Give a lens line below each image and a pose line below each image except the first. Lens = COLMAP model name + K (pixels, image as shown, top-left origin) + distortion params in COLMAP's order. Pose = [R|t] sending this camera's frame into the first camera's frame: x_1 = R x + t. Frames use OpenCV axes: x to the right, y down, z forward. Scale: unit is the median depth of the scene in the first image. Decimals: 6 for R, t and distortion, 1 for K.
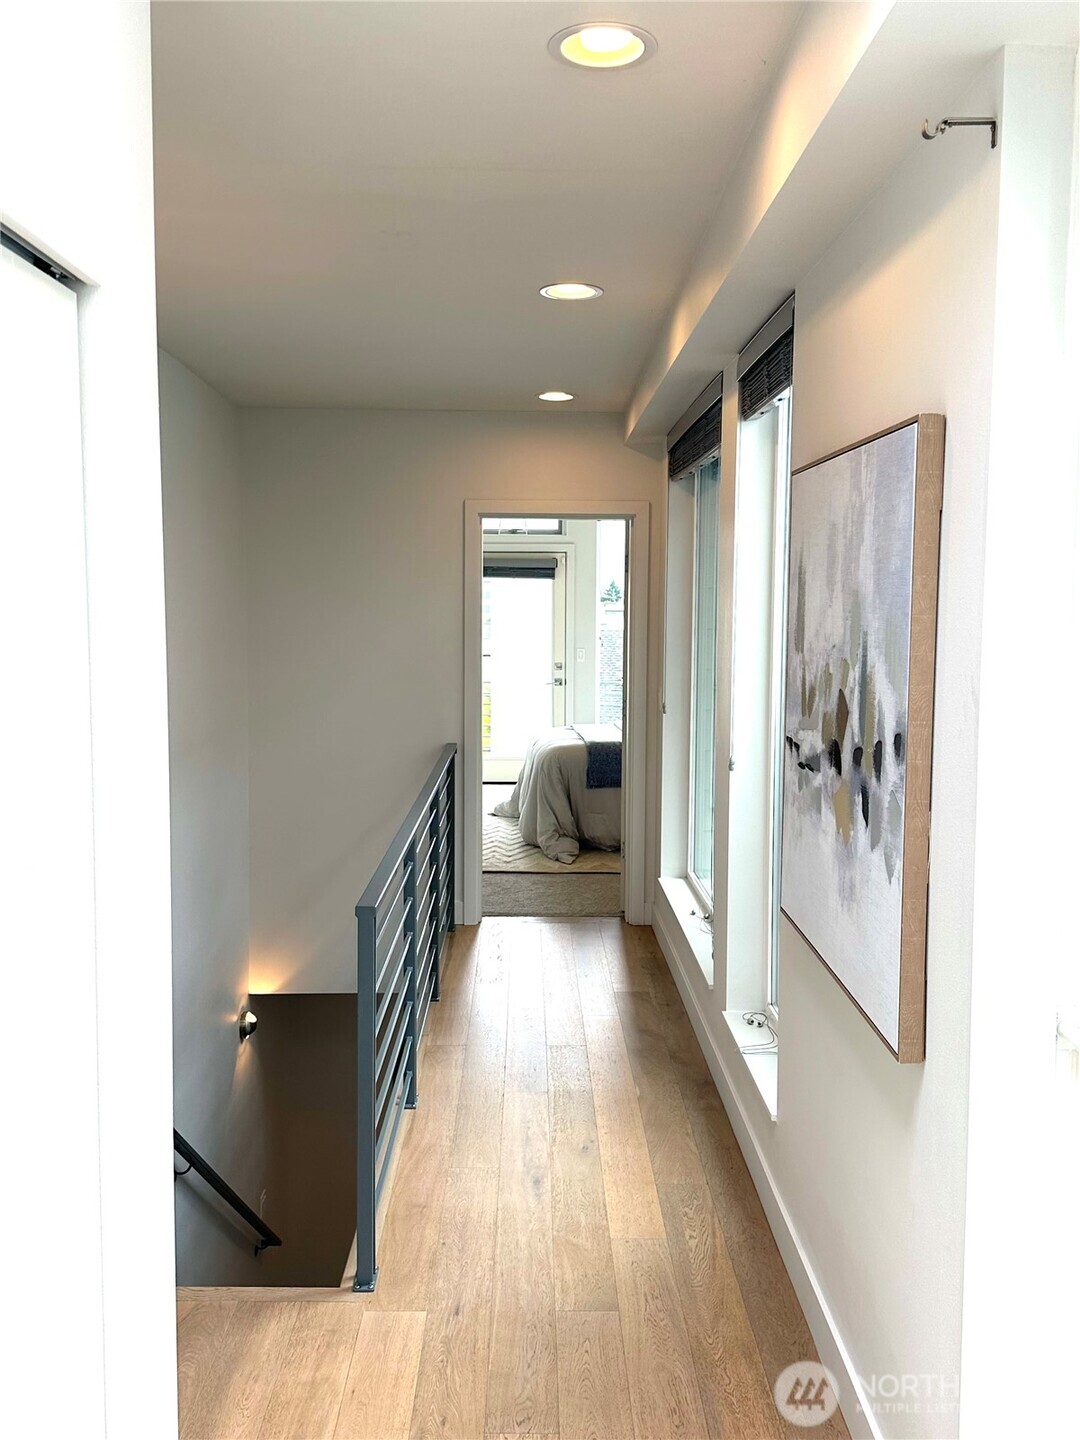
lens RADIAL K [[1380.3, 0, 540.0], [0, 1380.3, 720.0], [0, 0, 1]] dist [-0.001003, -0.000452]
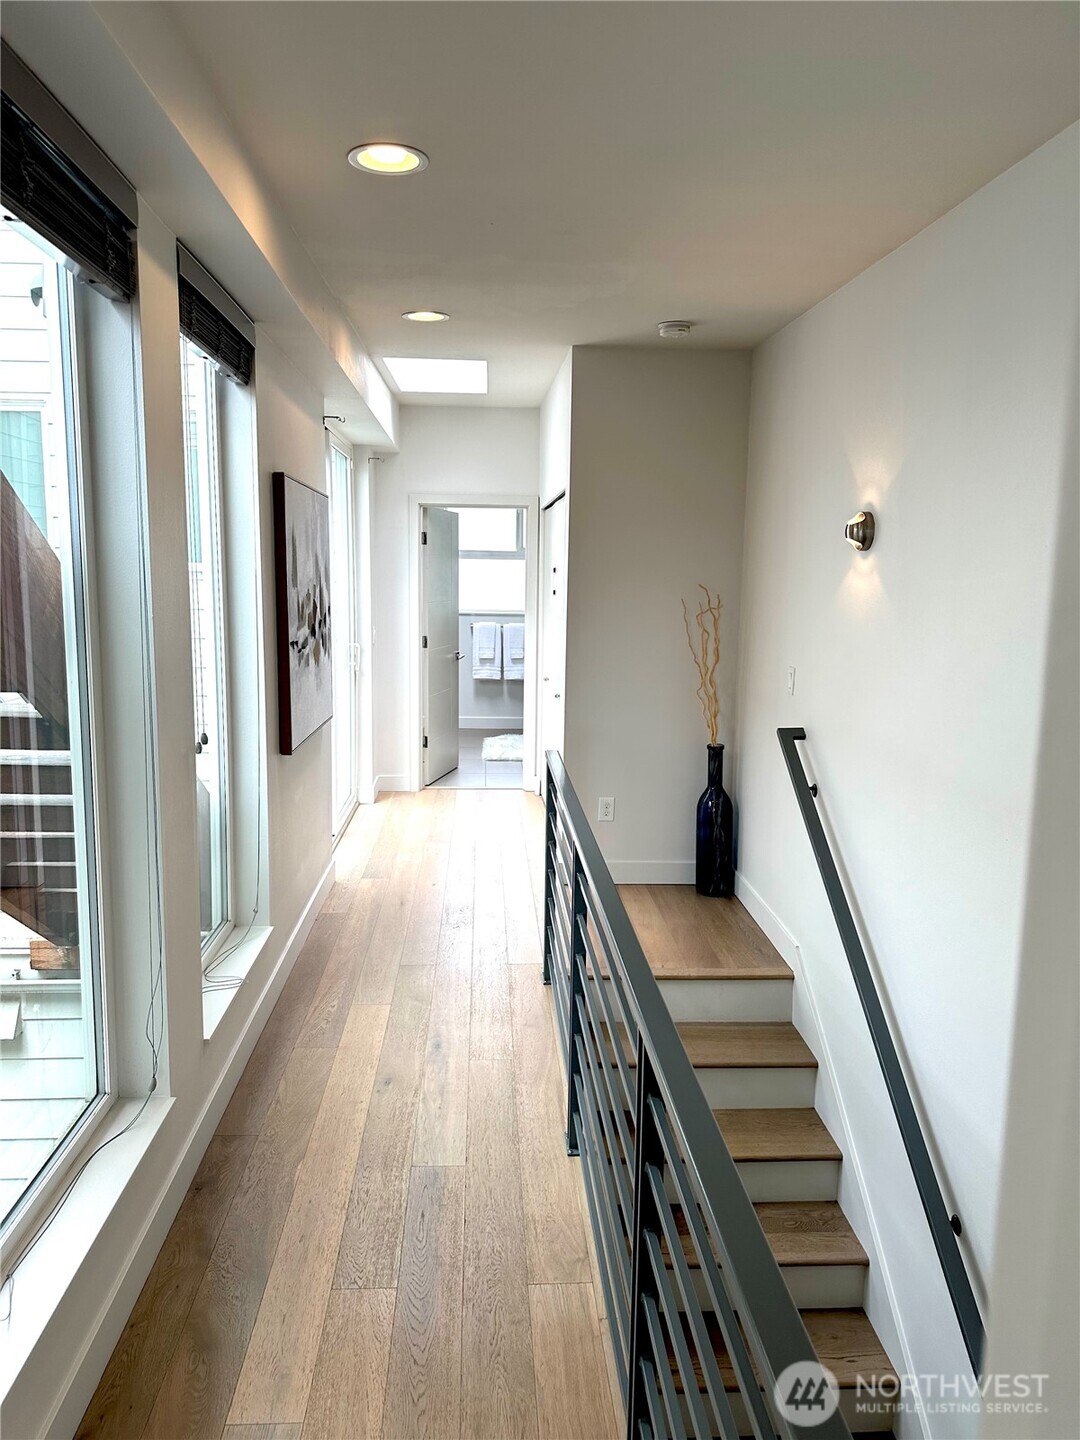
lens RADIAL K [[1006.8, 0, 540.0], [0, 1006.8, 720.0], [0, 0, 1]] dist [0.001028, -0.135798]
pose [[-0.998469, -0.018934, -0.051976, -0.040970], [-0.030310, 0.973257, 0.227711, -0.145353], [0.046274, 0.228937, -0.972341, 1.817713]]
